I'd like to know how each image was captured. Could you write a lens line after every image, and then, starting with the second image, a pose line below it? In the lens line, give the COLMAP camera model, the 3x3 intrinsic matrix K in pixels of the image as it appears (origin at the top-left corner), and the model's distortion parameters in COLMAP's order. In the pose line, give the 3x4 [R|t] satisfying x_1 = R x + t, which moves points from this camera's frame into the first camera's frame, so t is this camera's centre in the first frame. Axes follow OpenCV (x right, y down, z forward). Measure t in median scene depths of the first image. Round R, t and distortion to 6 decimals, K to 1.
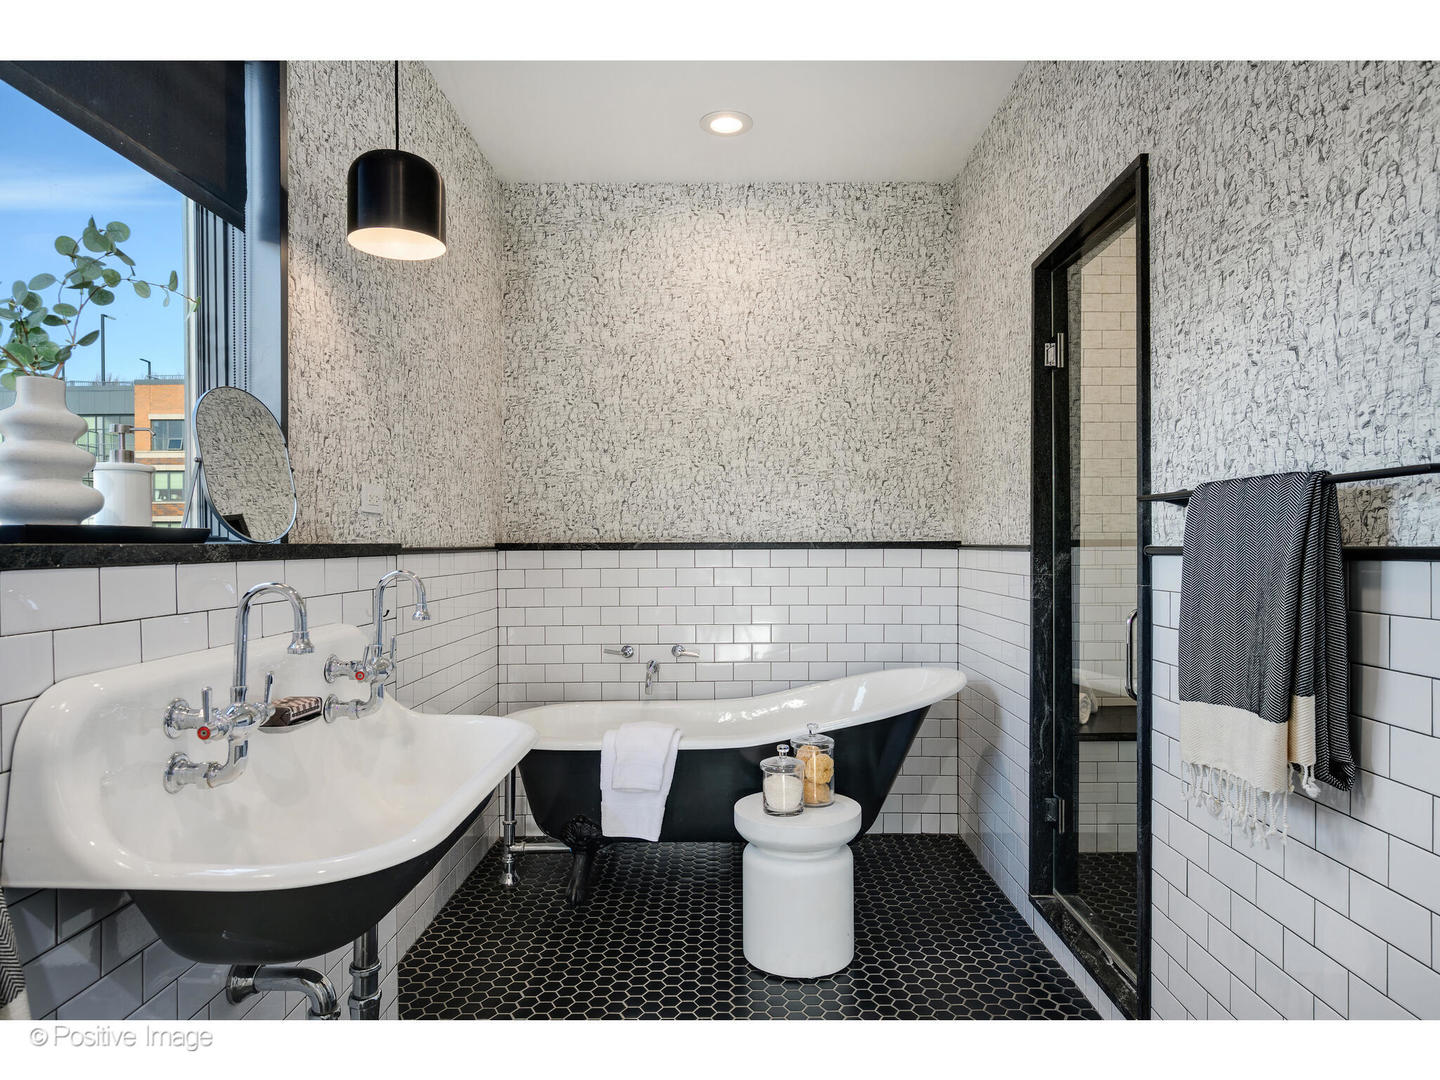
lens RADIAL K [[857.5, 0, 710.1], [0, 857.5, 542.2], [0, 0, 1]] dist [-0.000015, -0.000473]
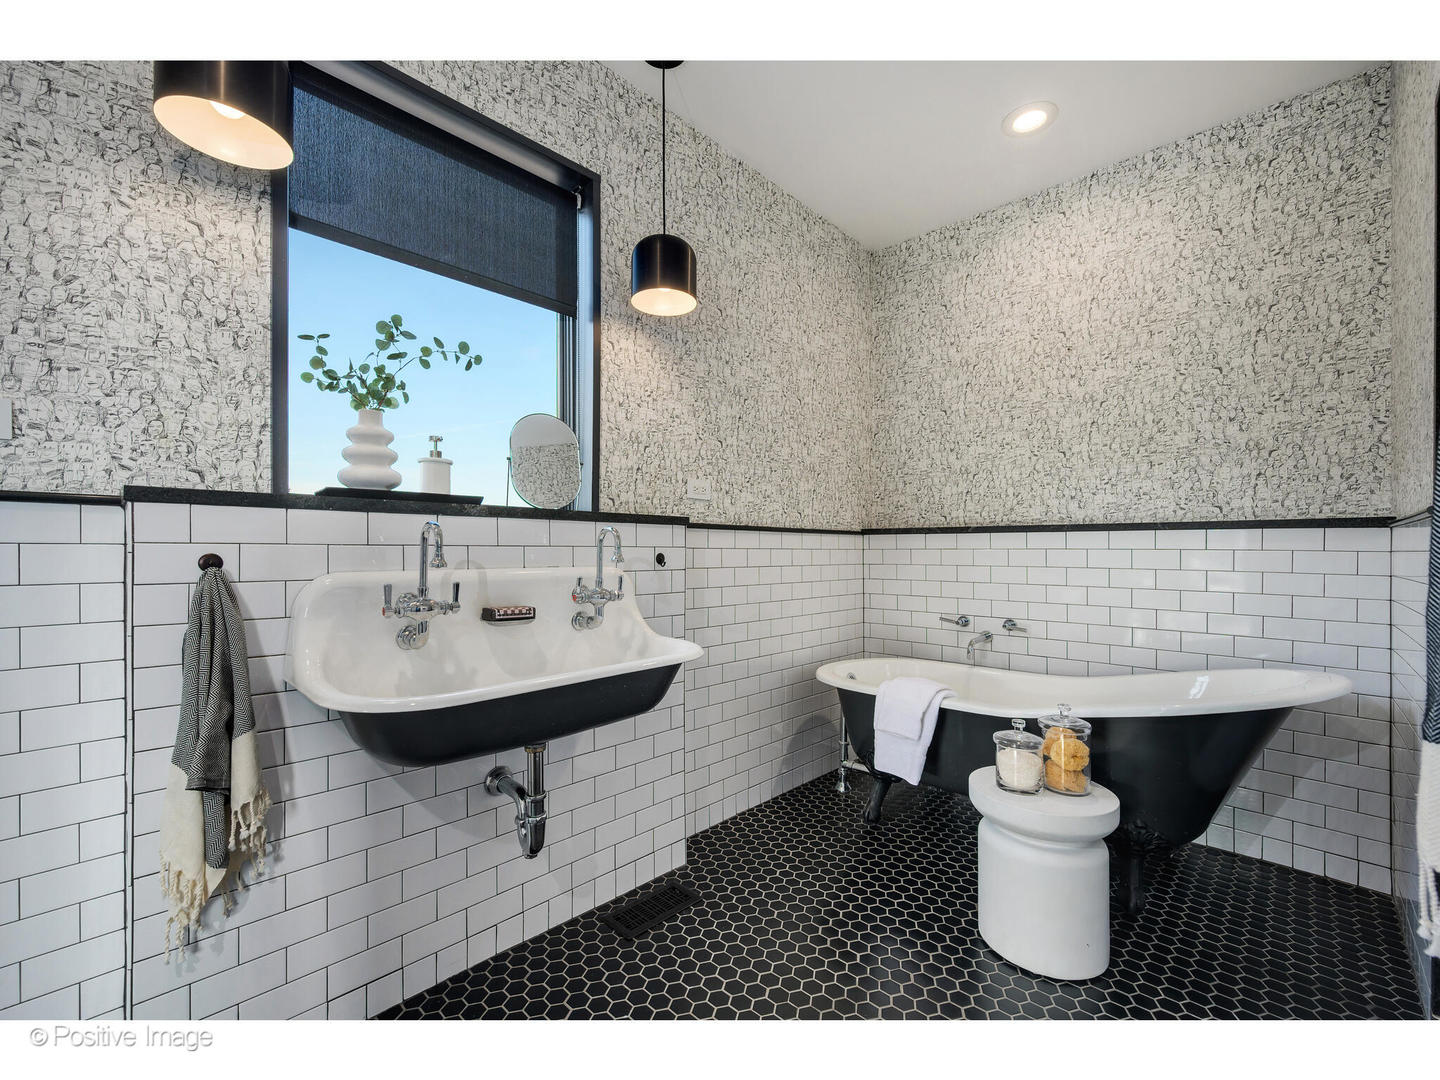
lens RADIAL K [[593.7, 0, 738.5], [0, 593.7, 545.5], [0, 0, 1]] dist [0.000290, -0.000101]
pose [[0.737192, 0.001900, -0.675681, 0.220323], [-0.007793, 0.999953, -0.005691, 0.032809], [0.675638, 0.009461, 0.737172, 0.206891]]
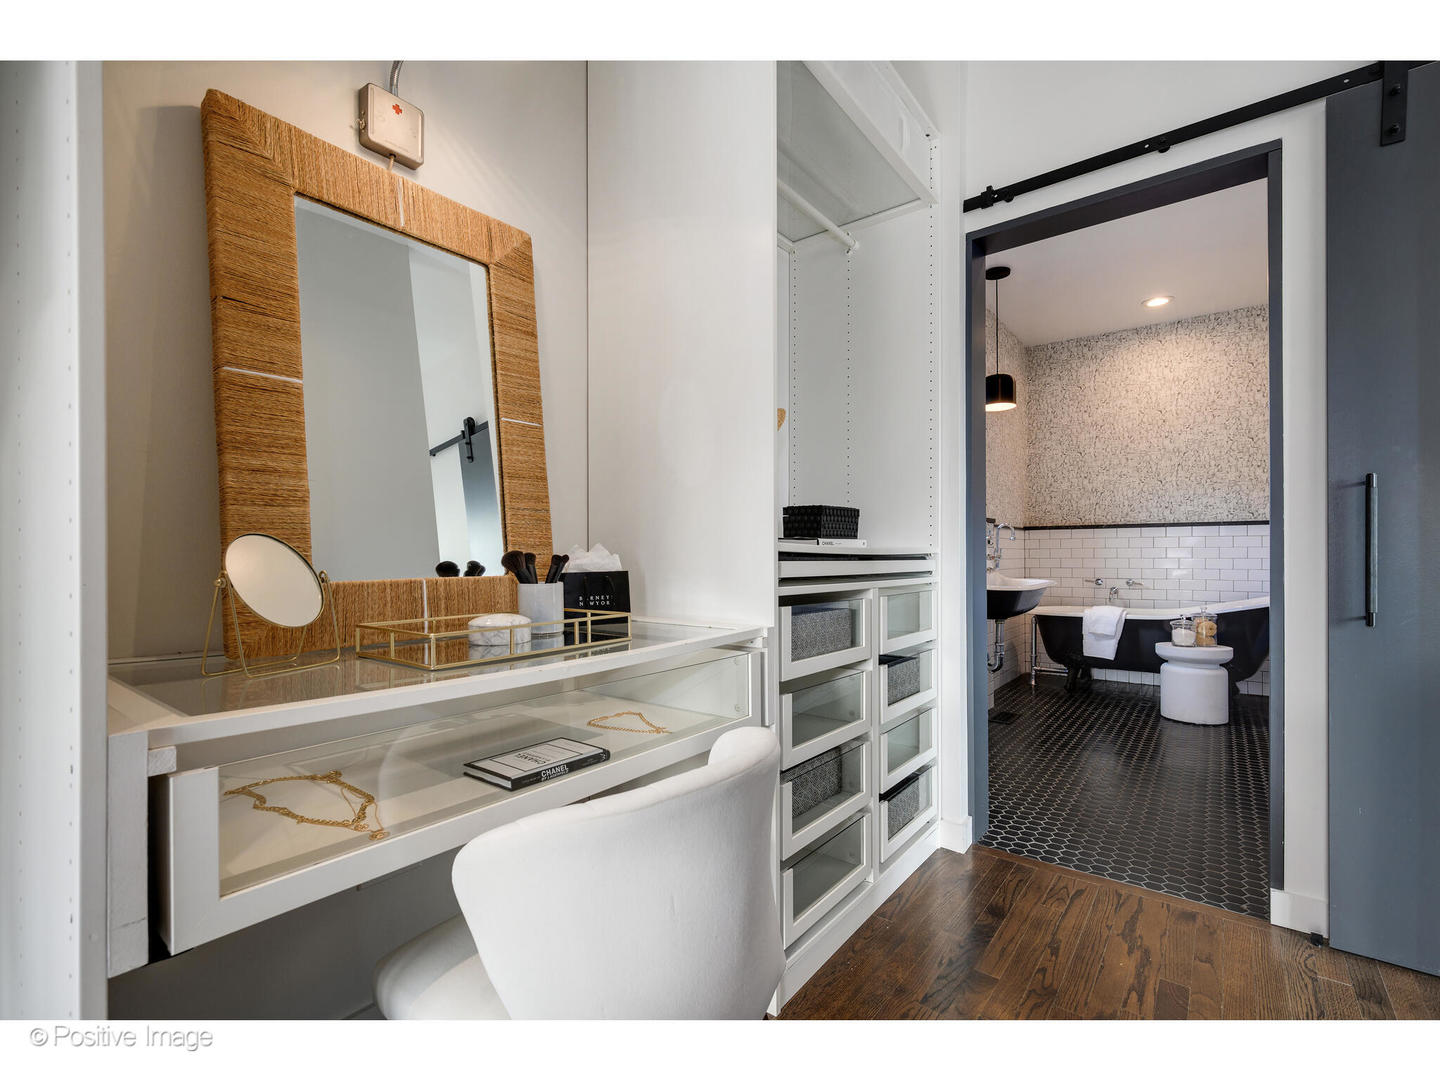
lens RADIAL K [[642.8, 0, 717.7], [0, 642.8, 552.7], [0, 0, 1]] dist [-0.000494, -0.000233]
pose [[0.798857, -0.000048, -0.601521, 0.086494], [0.000470, 1.000000, 0.000544, 0.061872], [0.601521, -0.000718, 0.798856, -0.652925]]
